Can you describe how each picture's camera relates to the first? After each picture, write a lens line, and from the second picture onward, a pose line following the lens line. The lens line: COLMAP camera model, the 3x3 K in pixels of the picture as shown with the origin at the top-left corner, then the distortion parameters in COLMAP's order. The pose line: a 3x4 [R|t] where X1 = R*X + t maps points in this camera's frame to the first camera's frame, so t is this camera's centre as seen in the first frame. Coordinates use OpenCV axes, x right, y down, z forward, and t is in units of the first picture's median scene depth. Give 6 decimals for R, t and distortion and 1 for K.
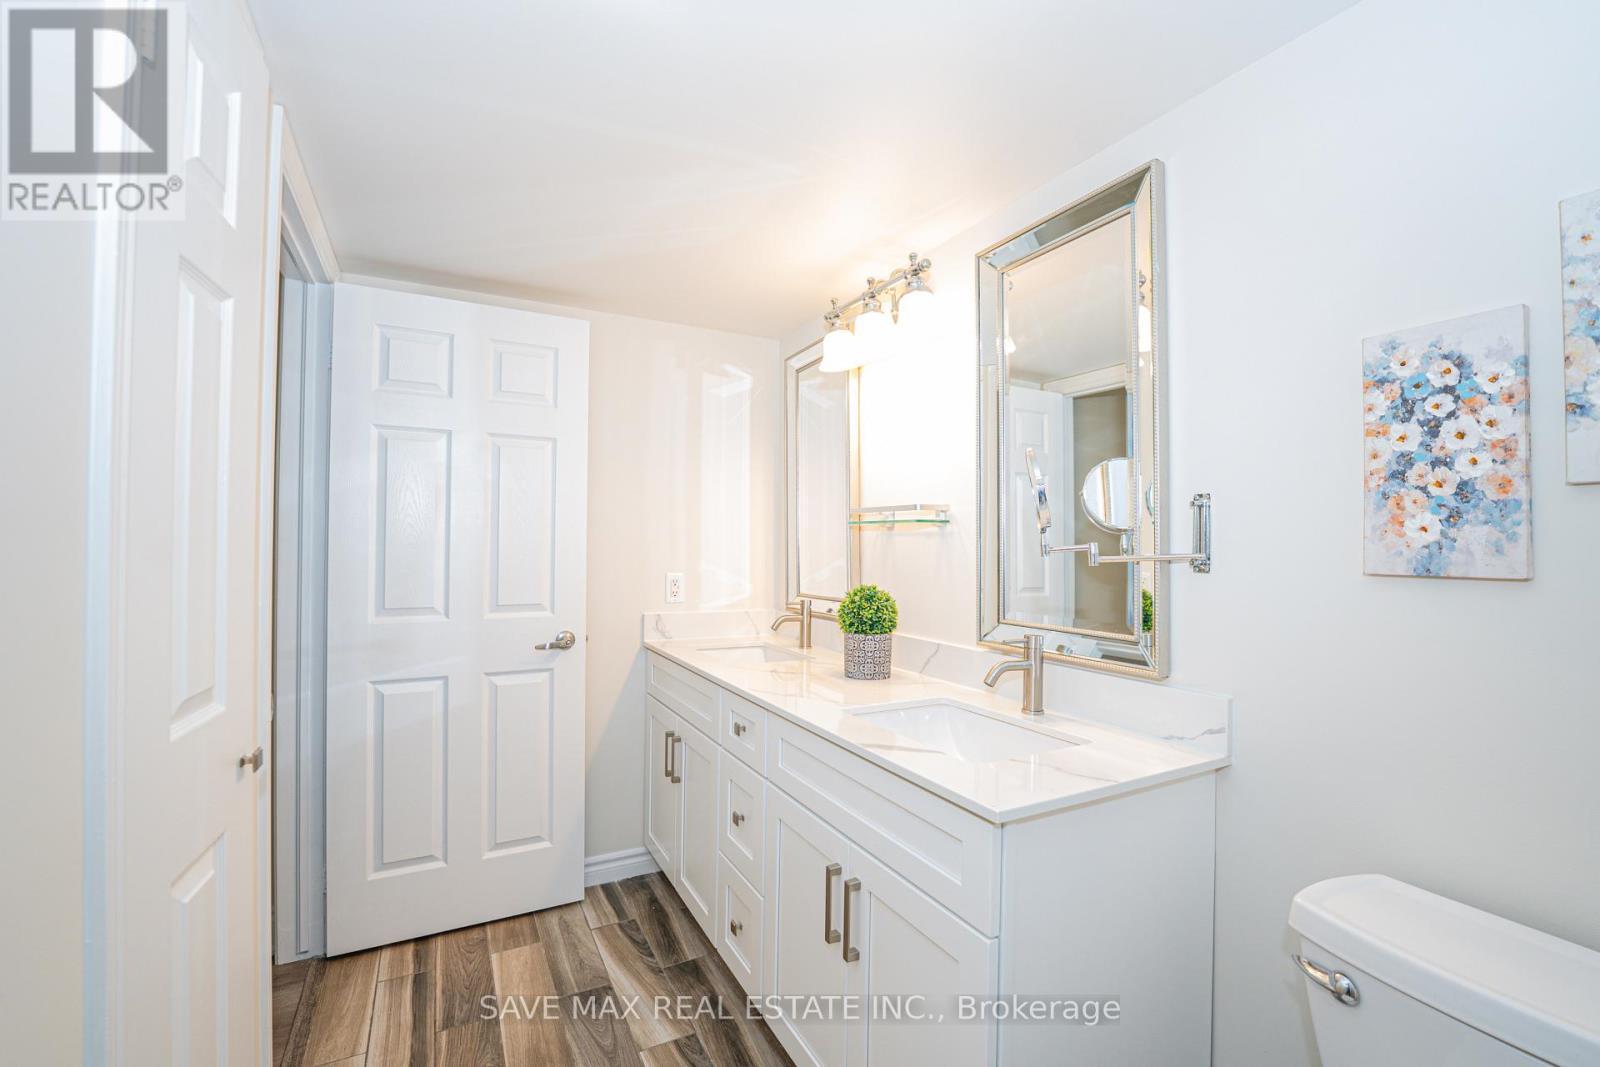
lens RADIAL K [[652.6, 0, 788.2], [0, 652.6, 534.4], [0, 0, 1]] dist [-0.027508, 0.004067]
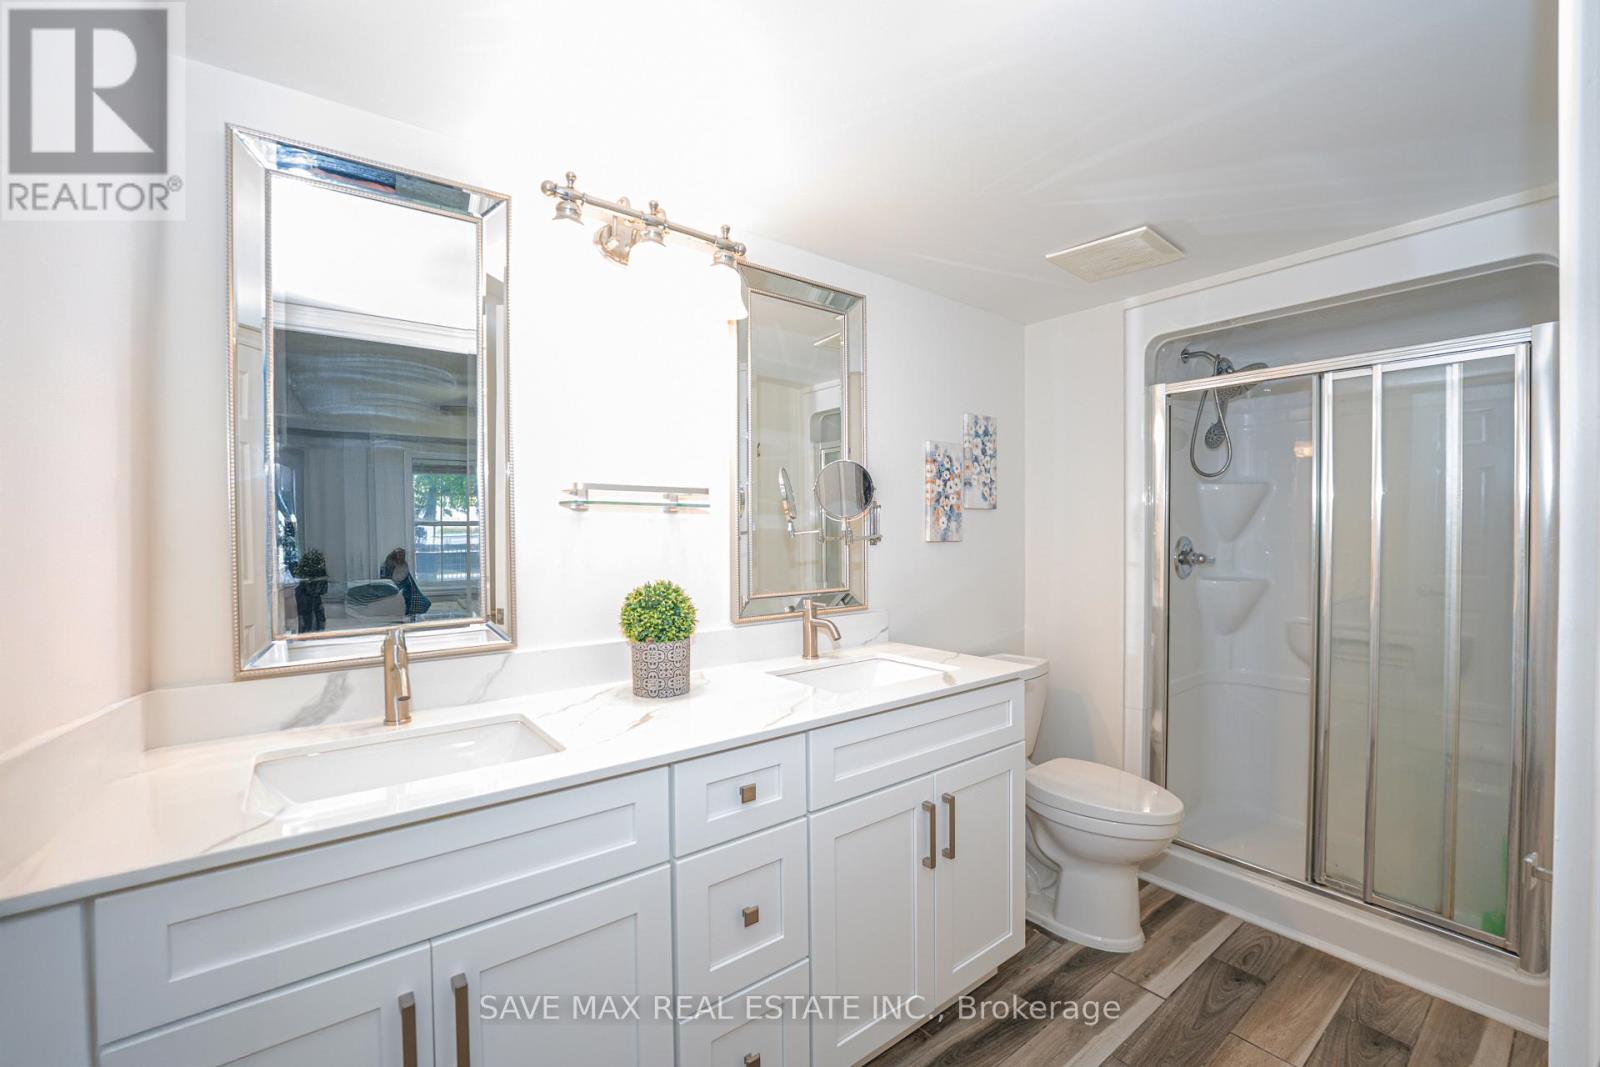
lens RADIAL K [[652.6, 0, 788.2], [0, 652.6, 534.4], [0, 0, 1]] dist [-0.027508, 0.004067]
pose [[-0.157254, -0.018133, 0.987392, -1.447057], [-0.013508, 0.999777, 0.016209, 0.004560], [-0.987466, -0.010789, -0.157464, 1.985809]]
